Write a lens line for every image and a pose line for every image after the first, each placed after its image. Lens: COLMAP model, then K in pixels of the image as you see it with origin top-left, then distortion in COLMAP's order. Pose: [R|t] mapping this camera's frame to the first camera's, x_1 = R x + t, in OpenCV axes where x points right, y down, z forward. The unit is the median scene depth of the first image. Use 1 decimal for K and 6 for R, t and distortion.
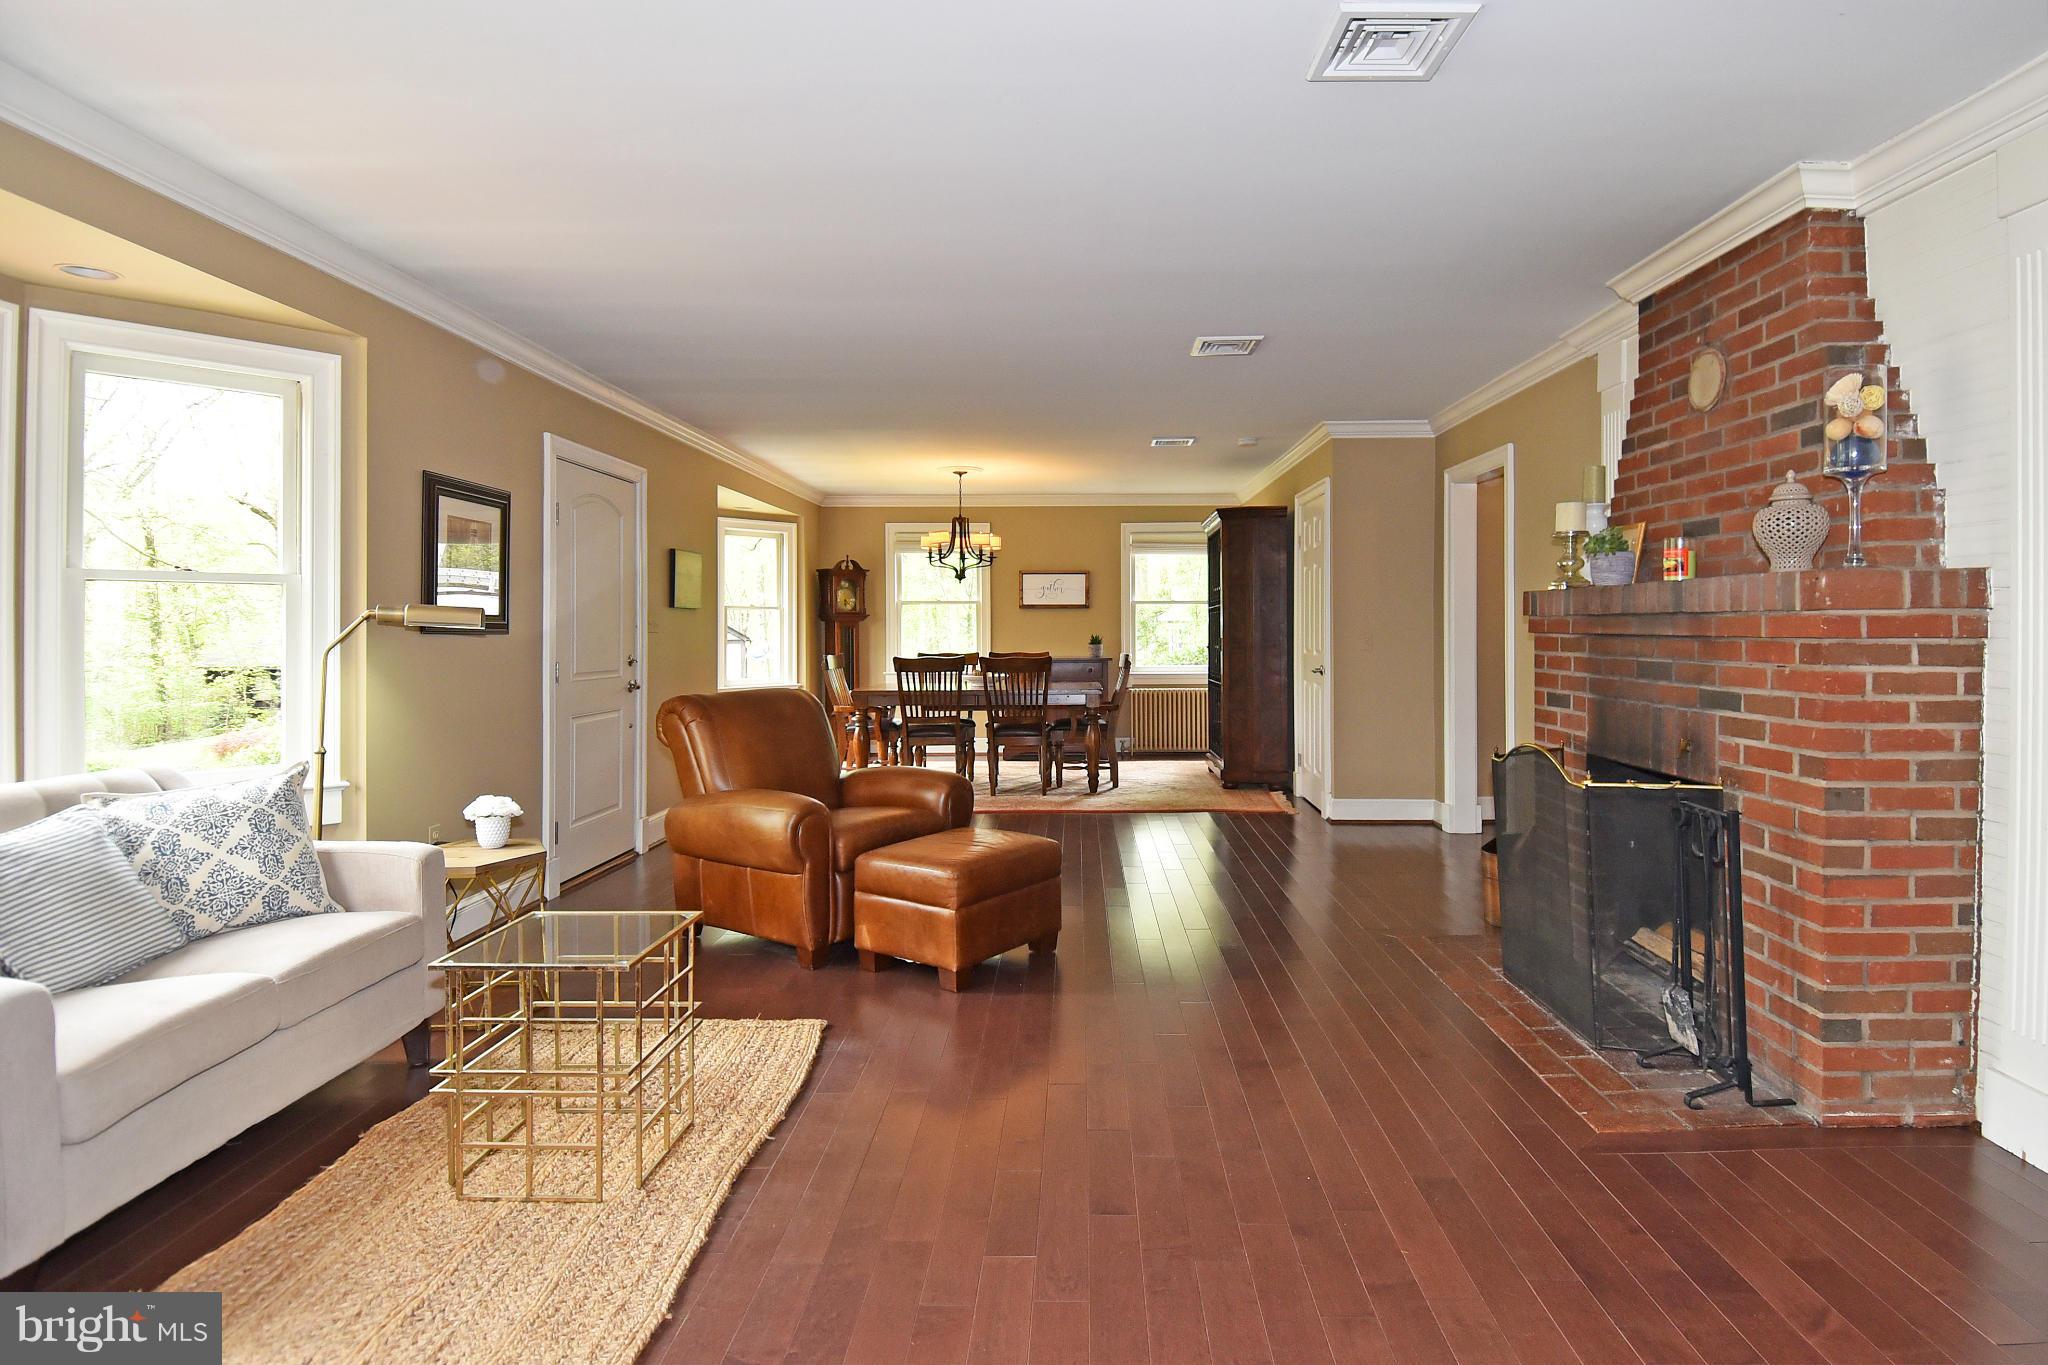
lens RADIAL K [[1057.3, 0, 1102.4], [0, 1057.3, 625.5], [0, 0, 1]] dist [0.000580, -0.000213]
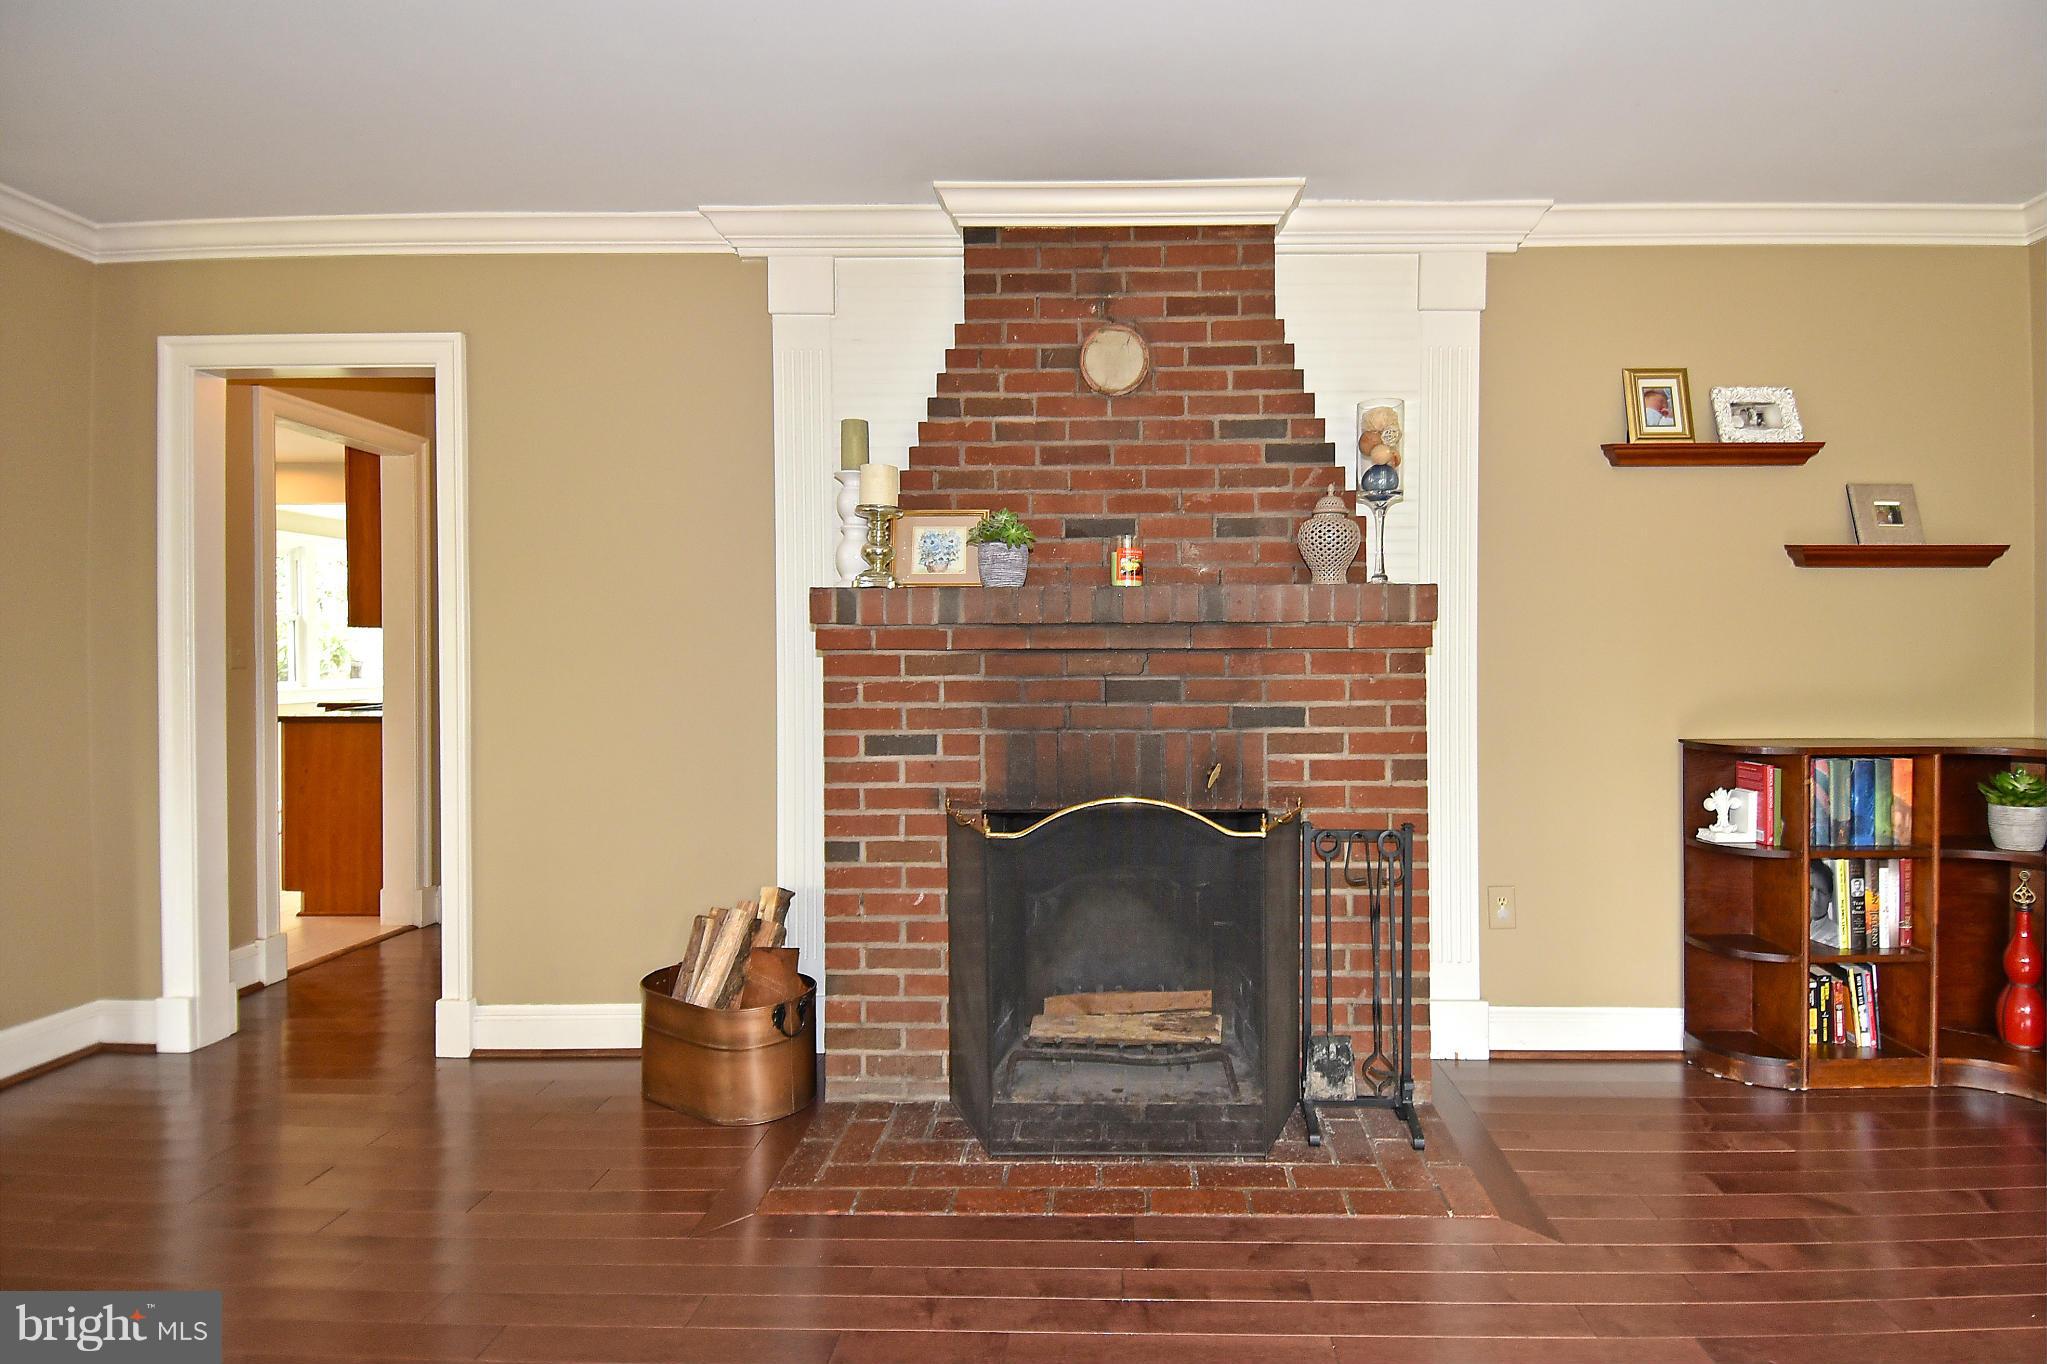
lens RADIAL K [[1111.9, 0, 1052.5], [0, 1111.9, 652.2], [0, 0, 1]] dist [0.071281, -0.074593]
pose [[0.042152, 0.003690, 0.999104, -0.374139], [0.004894, 0.999980, -0.003900, 0.015254], [-0.999099, 0.005054, 0.042133, 1.055374]]
